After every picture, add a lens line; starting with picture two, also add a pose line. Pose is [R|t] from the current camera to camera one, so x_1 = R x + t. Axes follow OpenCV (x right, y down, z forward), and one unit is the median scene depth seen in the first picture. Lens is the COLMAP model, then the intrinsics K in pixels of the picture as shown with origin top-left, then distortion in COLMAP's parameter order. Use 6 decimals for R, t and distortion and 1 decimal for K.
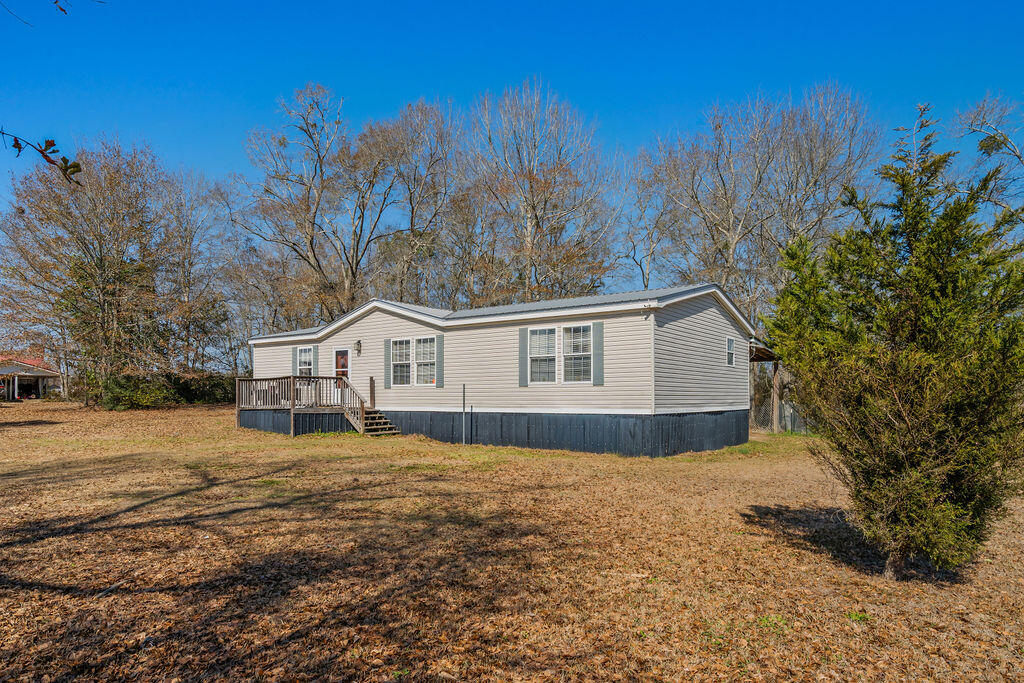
lens RADIAL K [[623.8, 0, 512.0], [0, 623.8, 341.5], [0, 0, 1]] dist [0.000043, -0.000032]
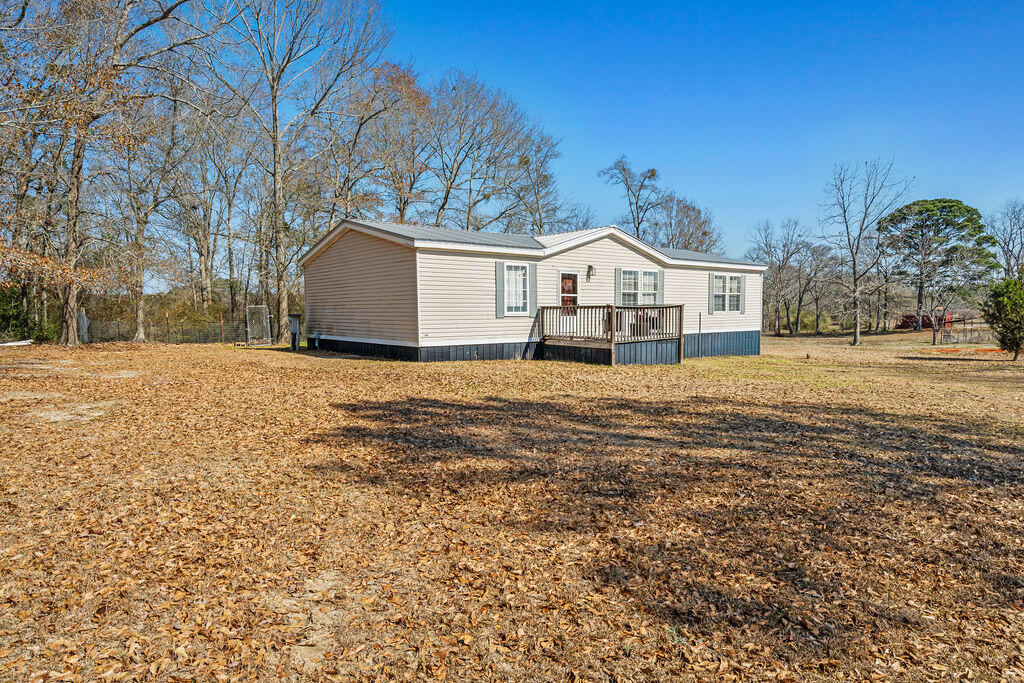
lens RADIAL K [[623.8, 0, 512.0], [0, 623.8, 341.5], [0, 0, 1]] dist [0.000043, -0.000032]
pose [[0.271935, -0.023273, 0.962034, -1.253780], [-0.056897, 0.997570, 0.040216, 0.087049], [-0.960632, -0.065673, 0.269950, 0.891381]]
